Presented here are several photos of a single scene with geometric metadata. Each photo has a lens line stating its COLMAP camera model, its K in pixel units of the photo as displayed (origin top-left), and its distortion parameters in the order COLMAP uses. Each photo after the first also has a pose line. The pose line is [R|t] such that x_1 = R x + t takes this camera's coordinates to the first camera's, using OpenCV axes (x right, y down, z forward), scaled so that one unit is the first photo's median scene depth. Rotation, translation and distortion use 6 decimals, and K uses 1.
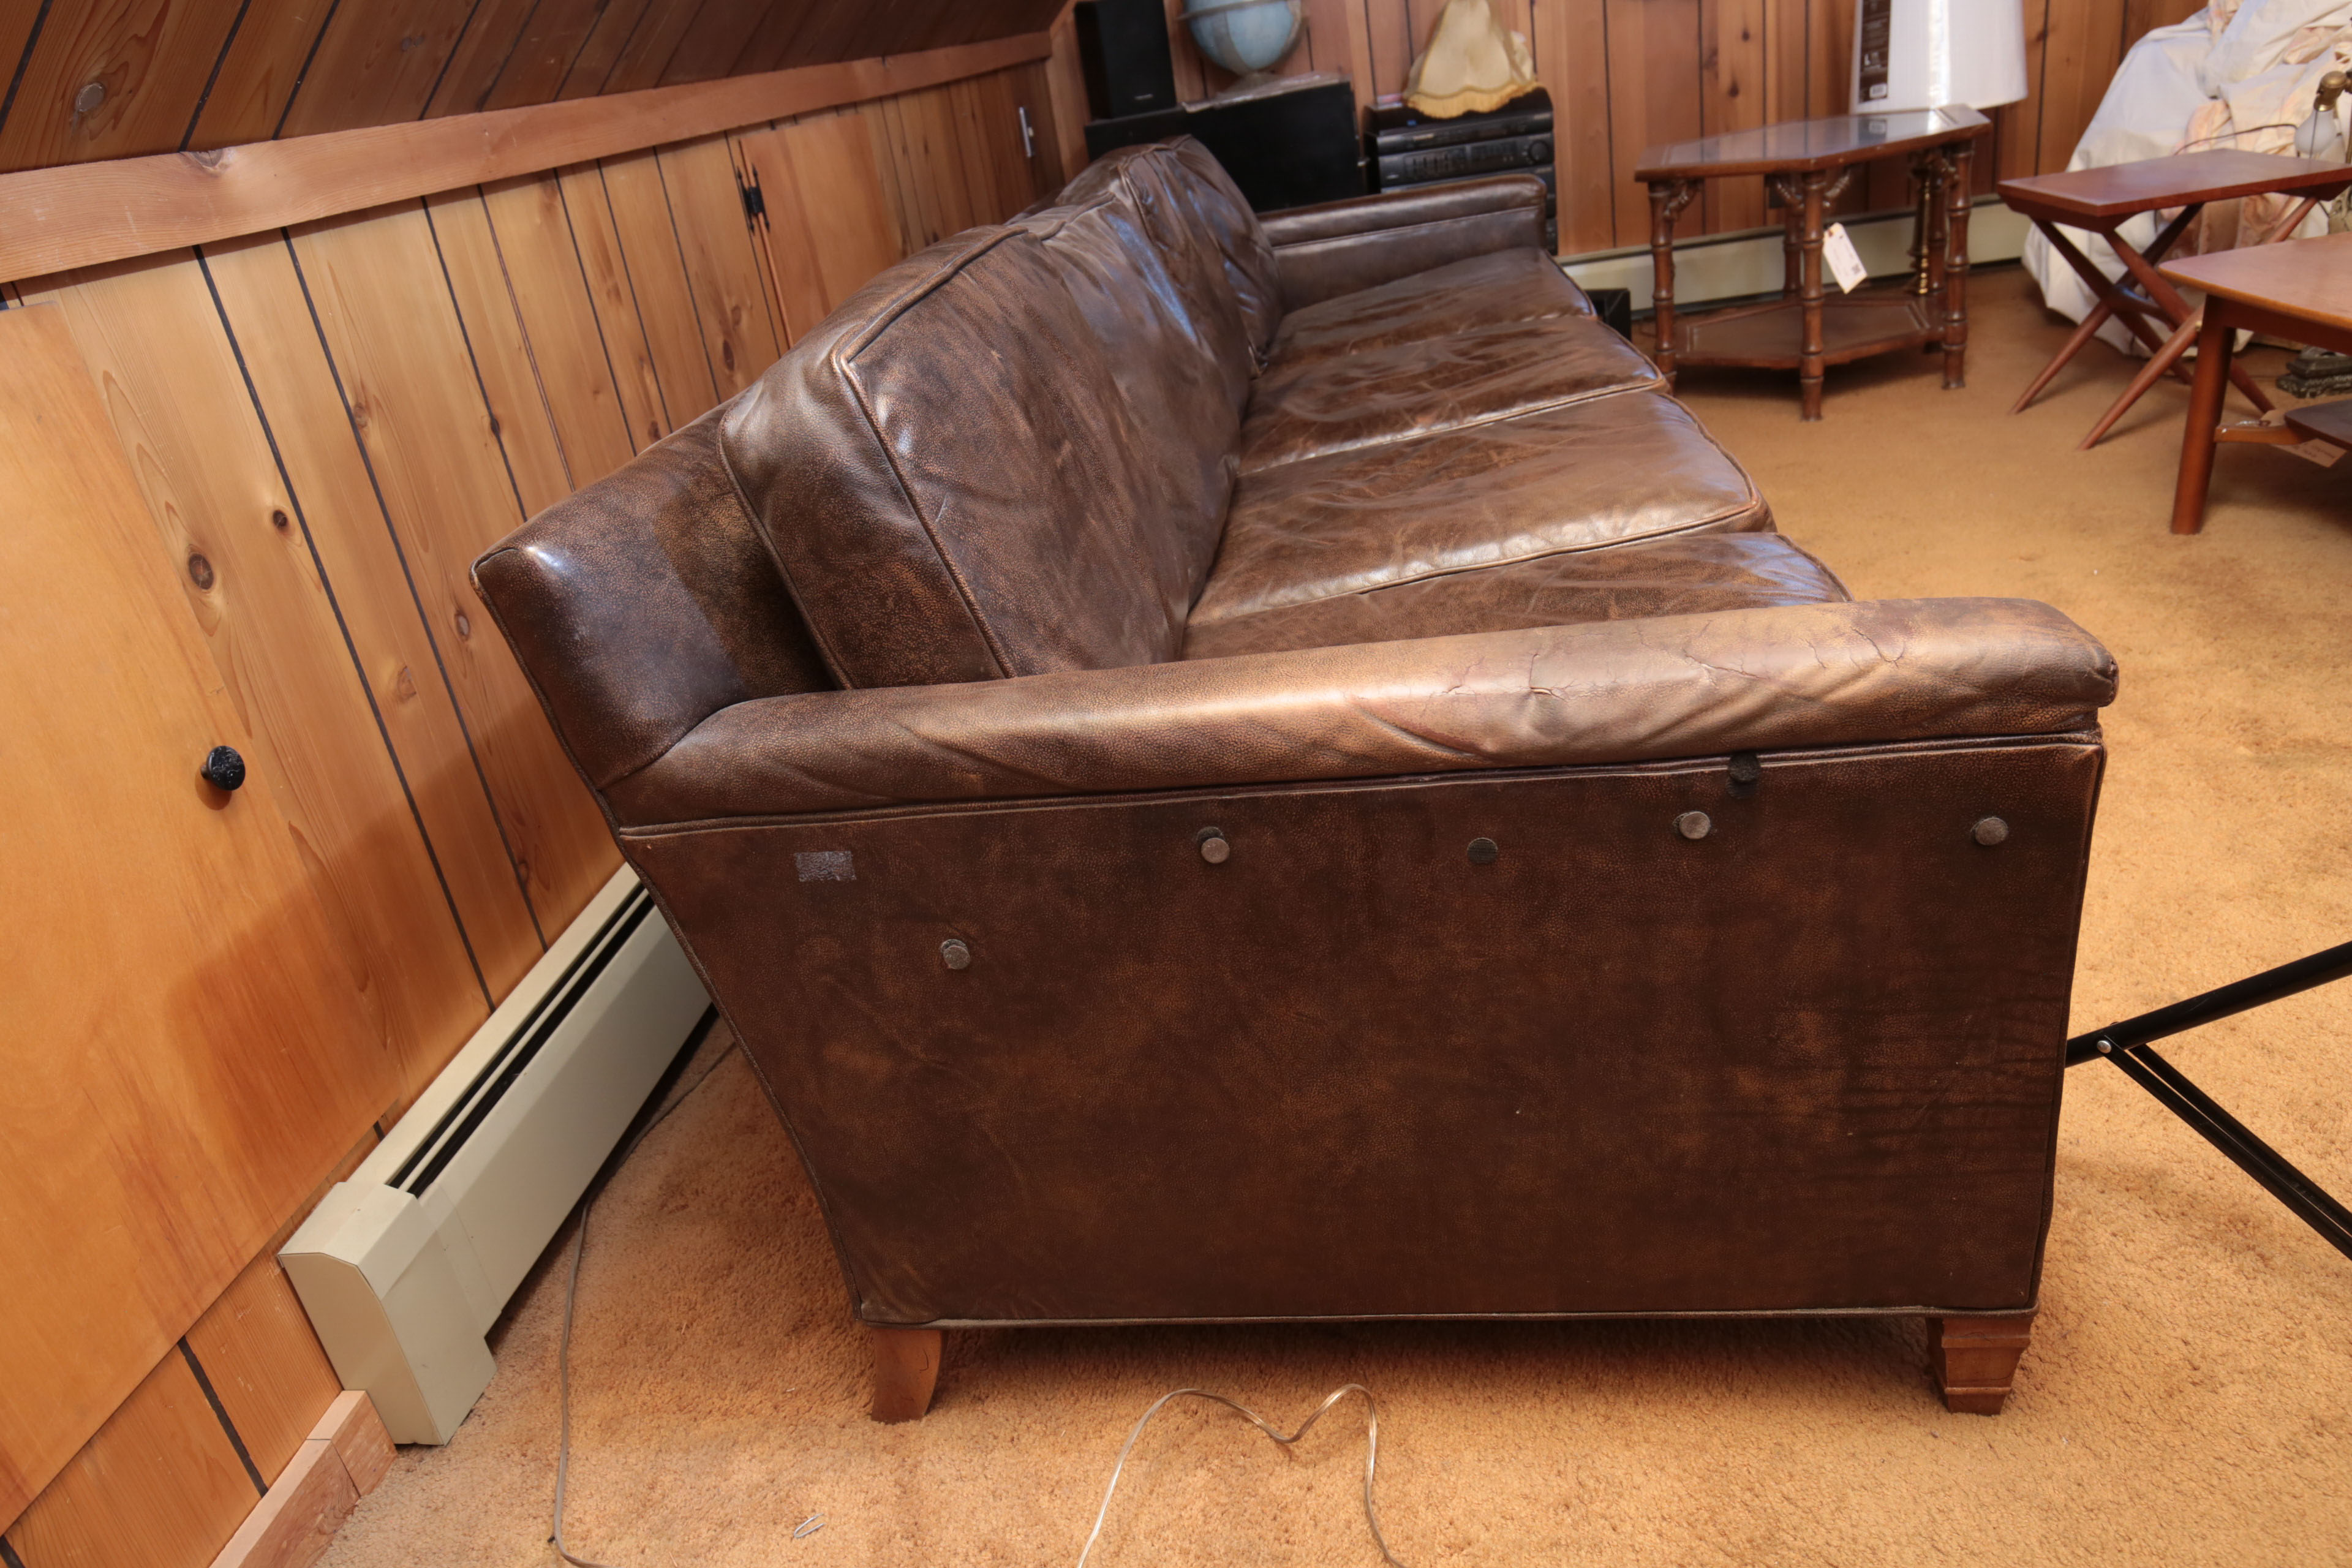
lens RADIAL K [[1586.9, 0, 1176.0], [0, 1586.9, 784.0], [0, 0, 1]] dist [-0.001746, 0.008797]
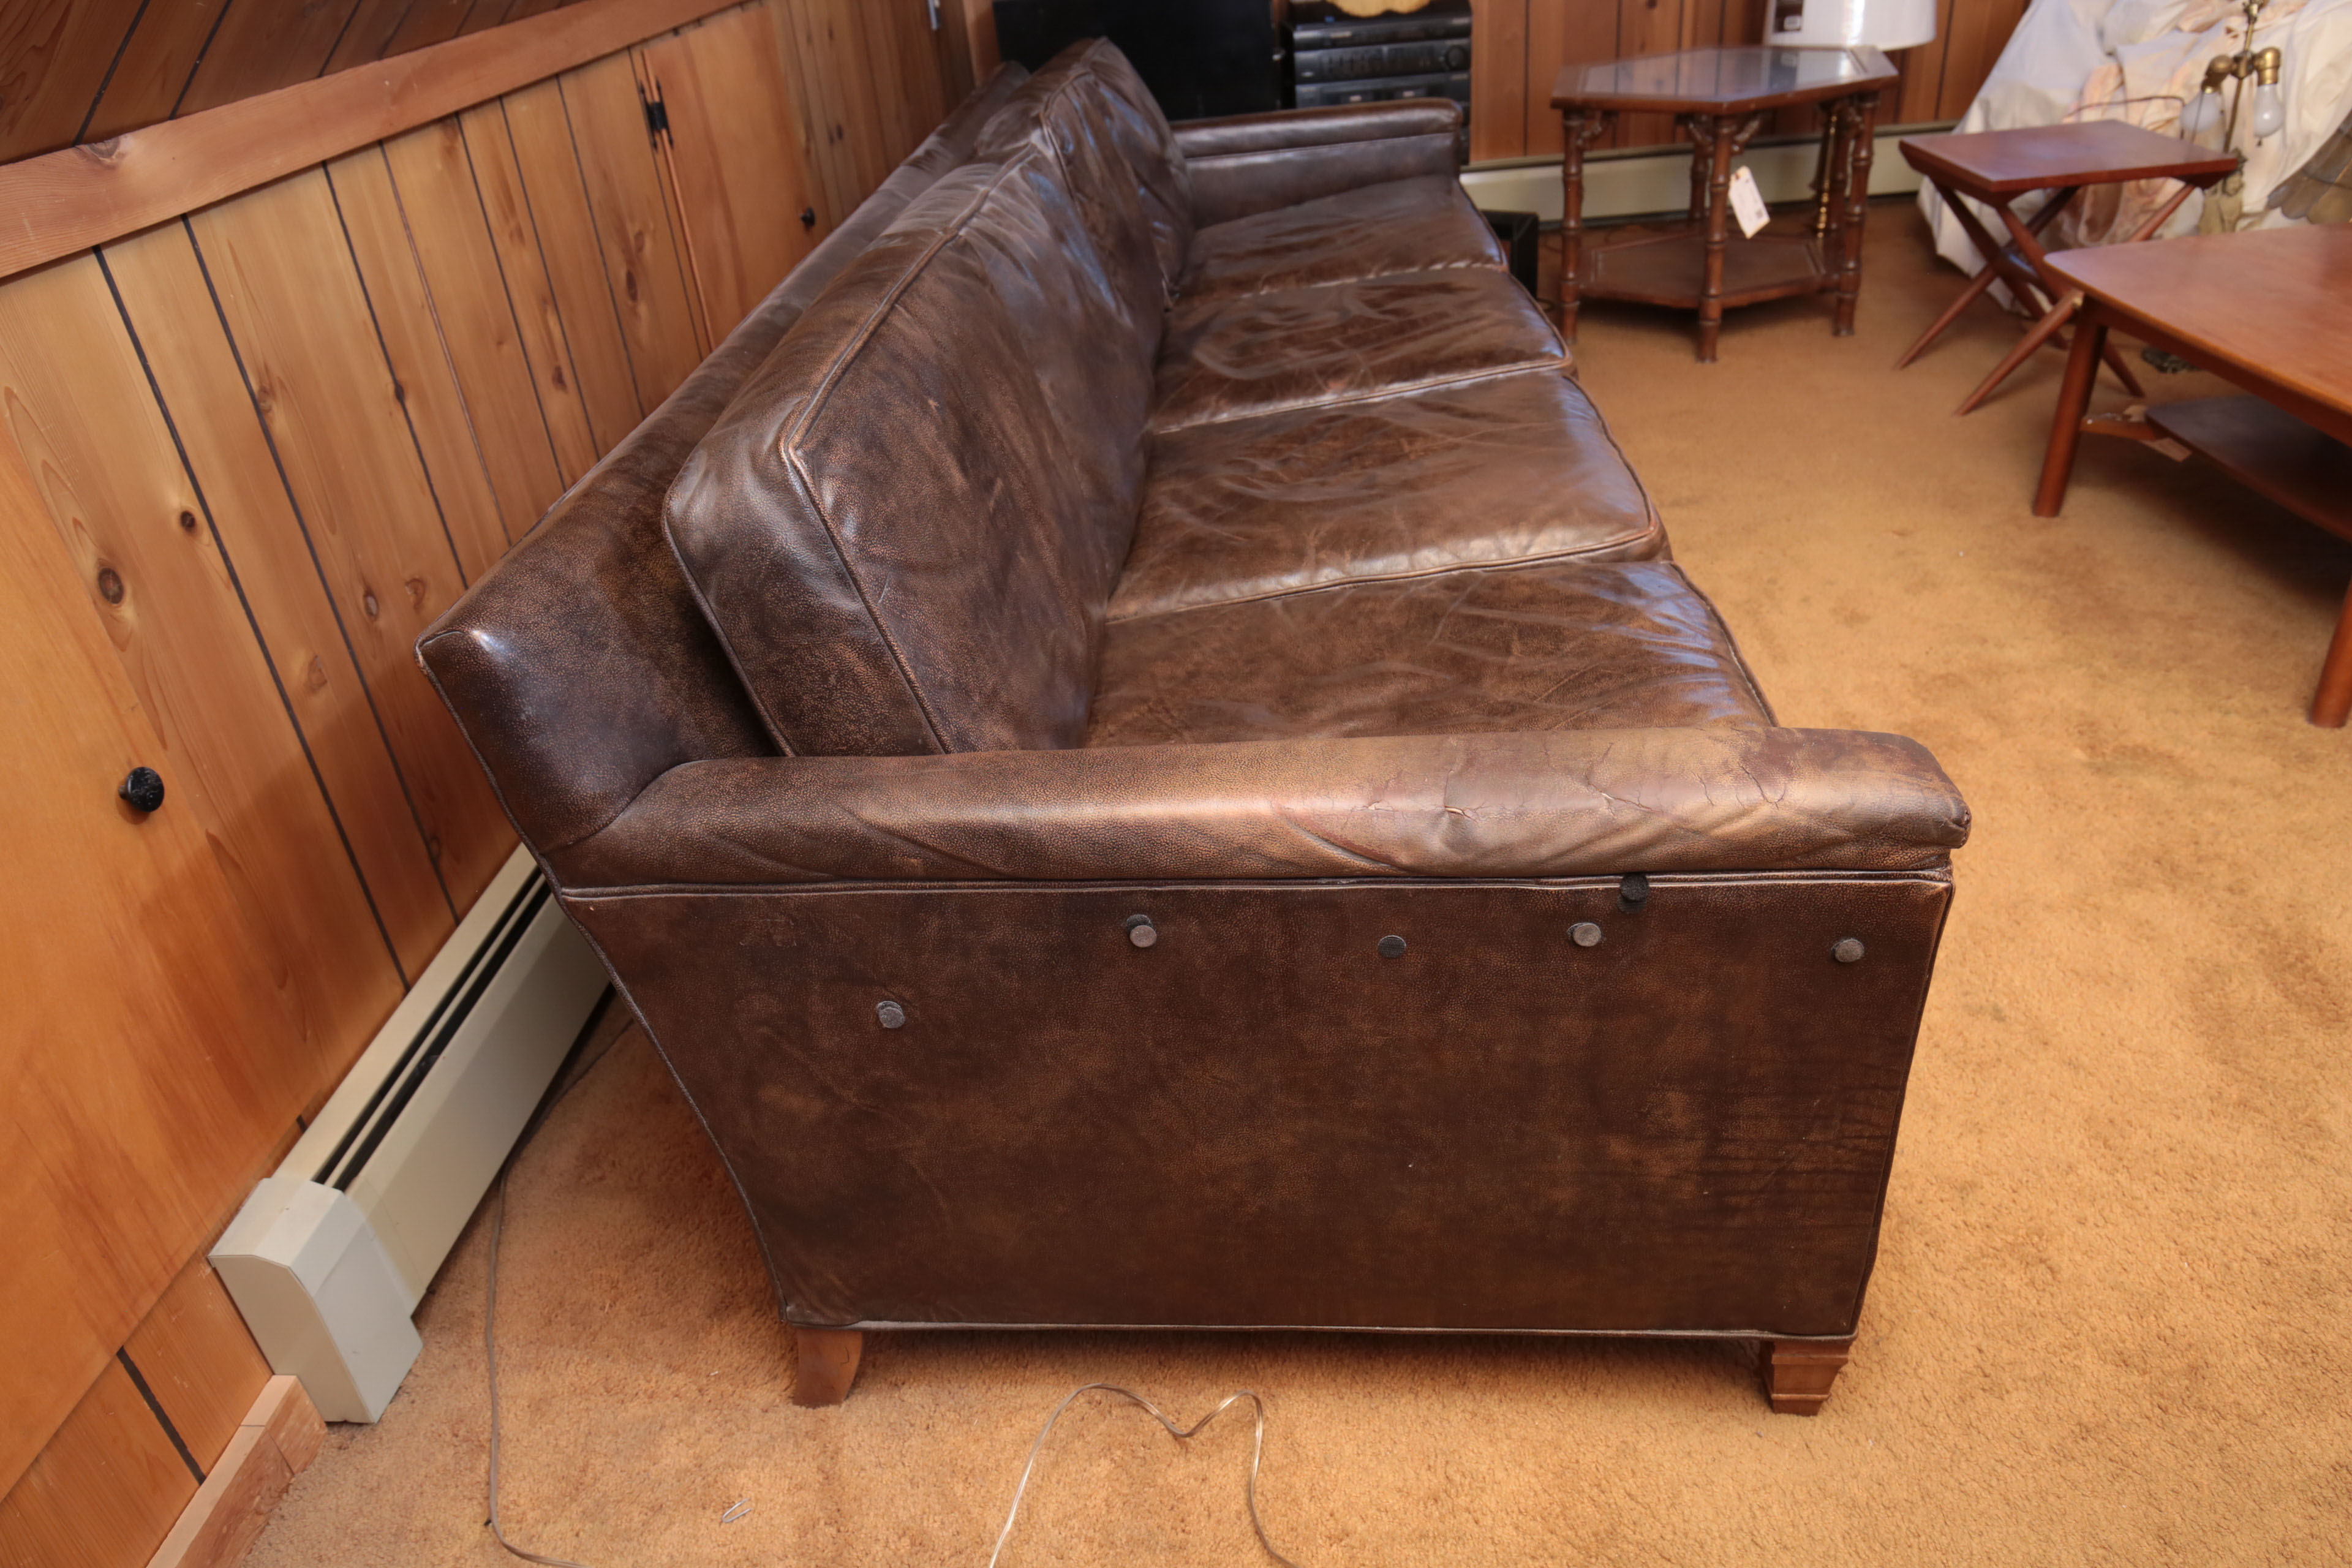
lens RADIAL K [[1586.9, 0, 1176.0], [0, 1586.9, 784.0], [0, 0, 1]] dist [-0.001746, 0.008797]
pose [[0.996670, 0.026474, 0.077118, -0.029553], [-0.033834, 0.994831, 0.095747, -0.126157], [-0.074185, -0.098038, 0.992414, -0.035288]]
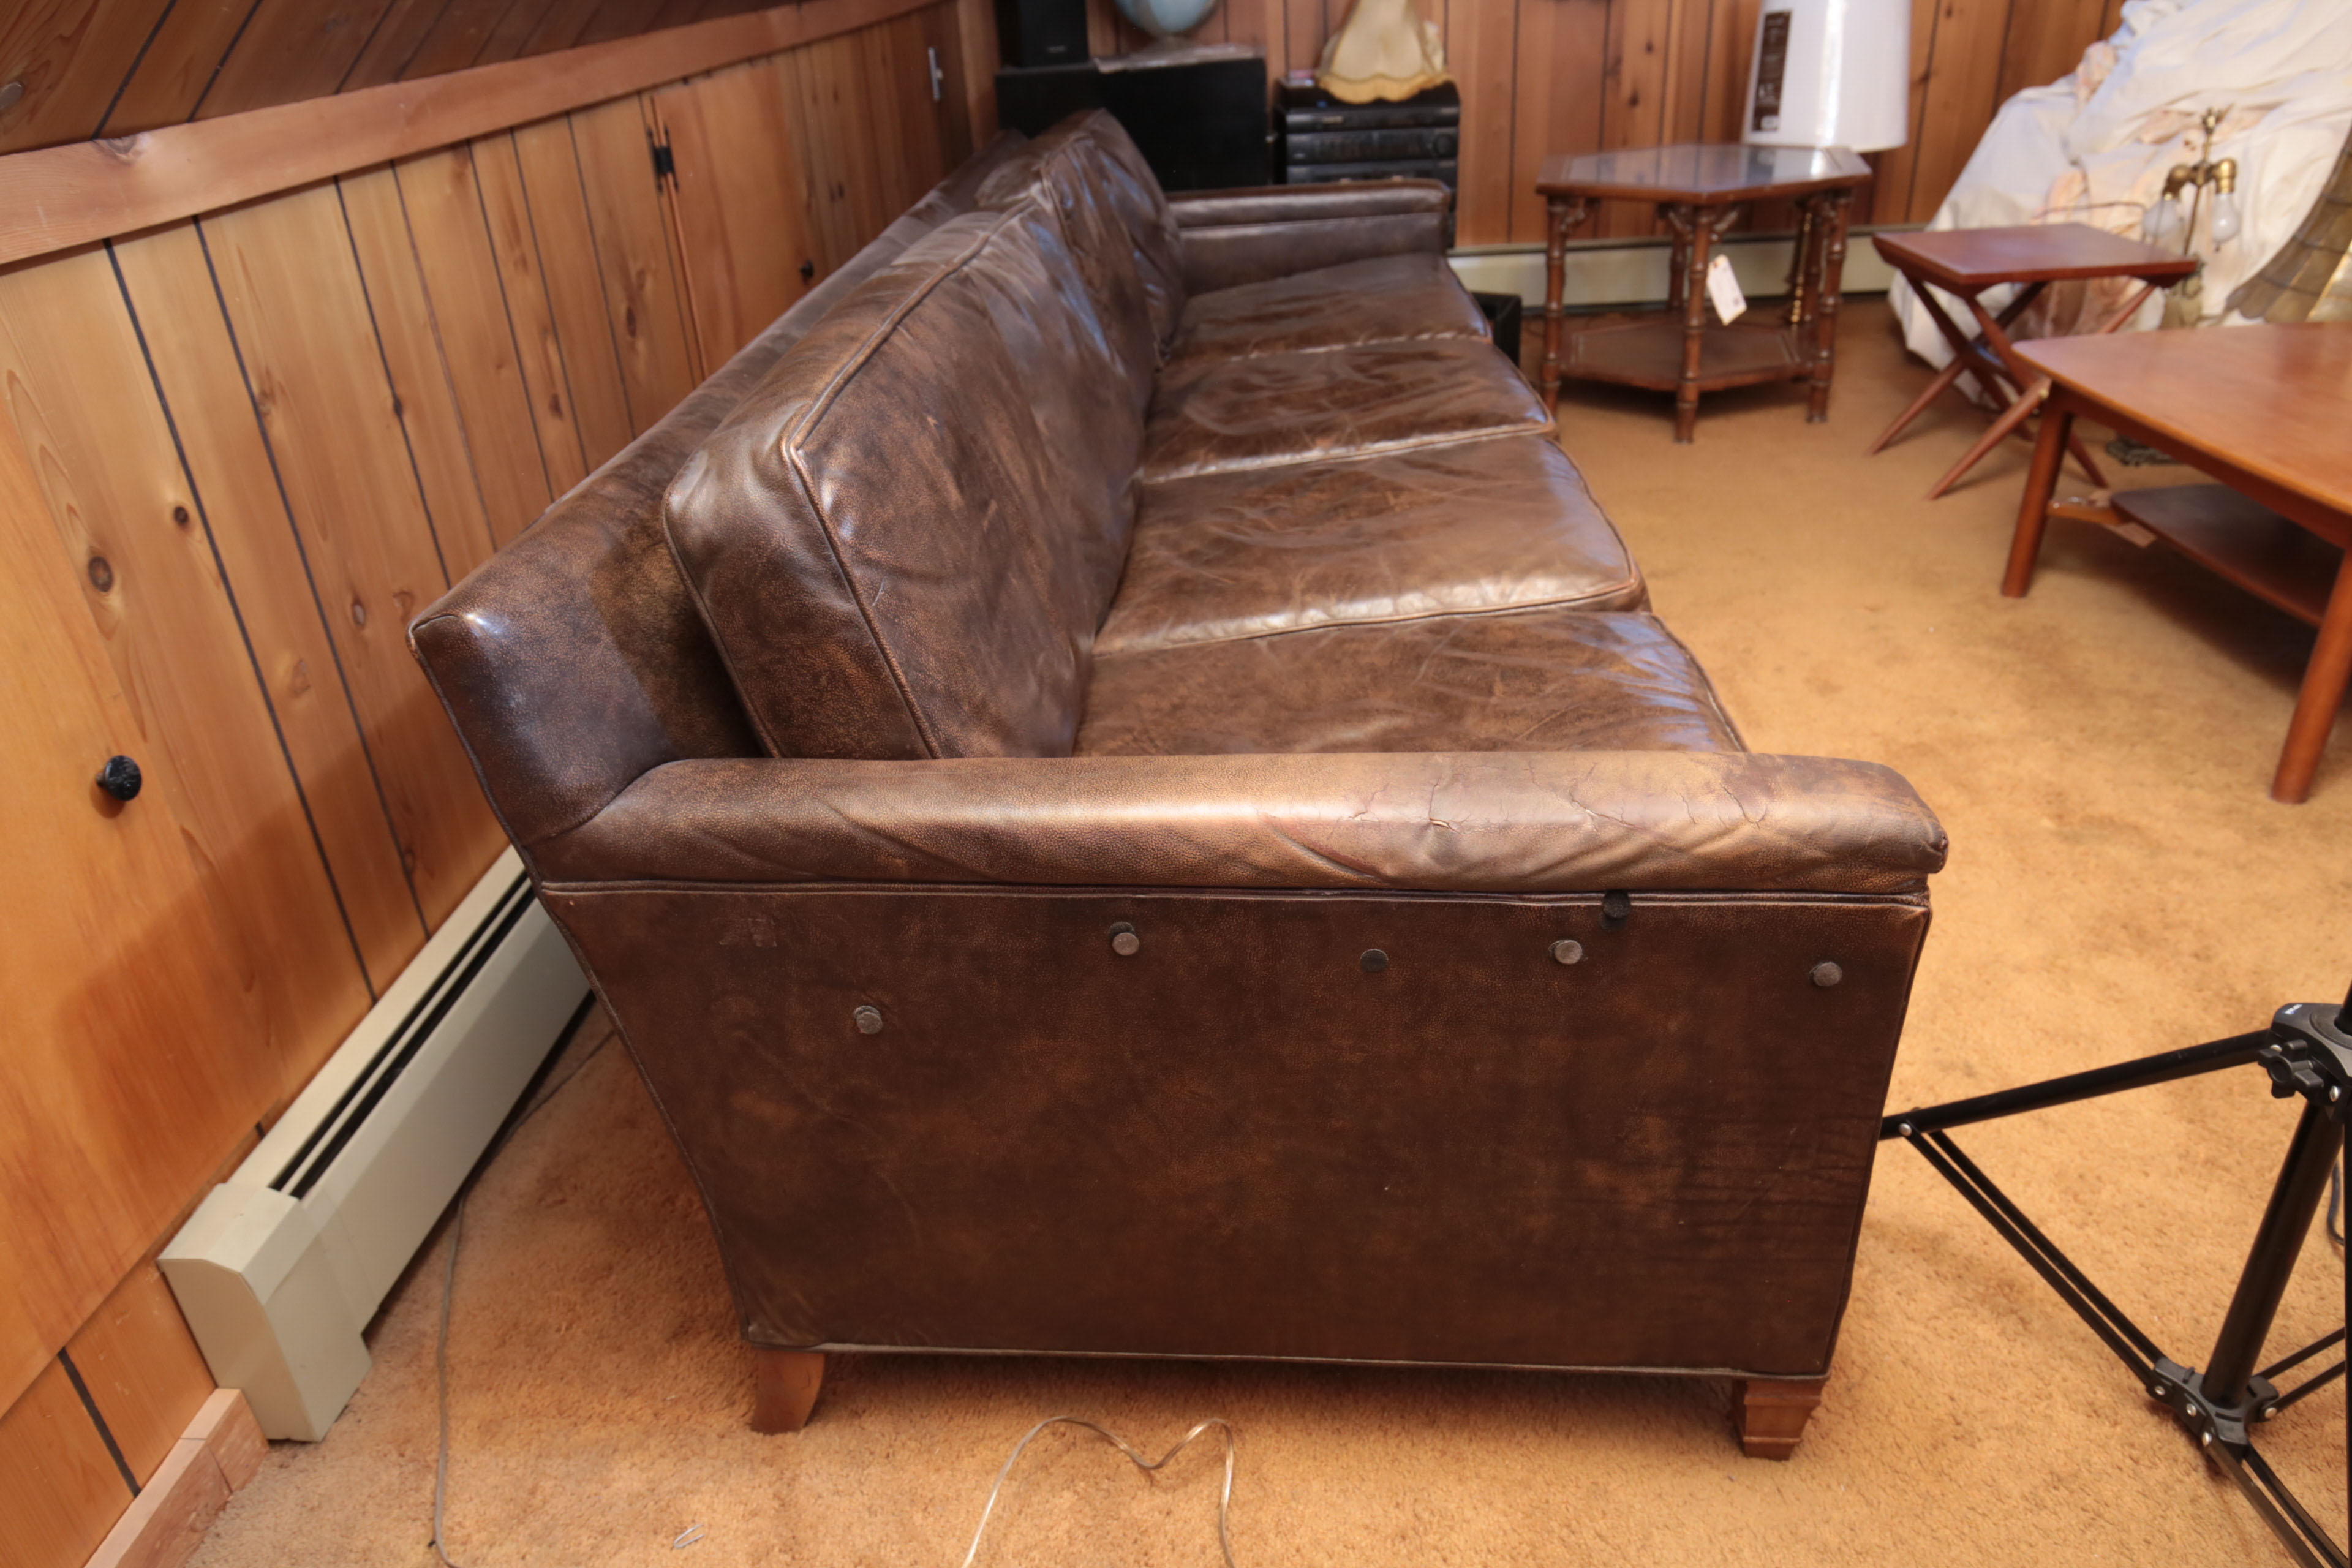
lens RADIAL K [[1583.6, 0, 1176.0], [0, 1583.6, 784.0], [0, 0, 1]] dist [-0.001145, 0.006472]
pose [[0.993973, 0.059048, 0.092366, -0.035835], [-0.063443, 0.996953, 0.045388, -0.089599], [-0.089405, -0.050975, 0.994690, -0.039455]]
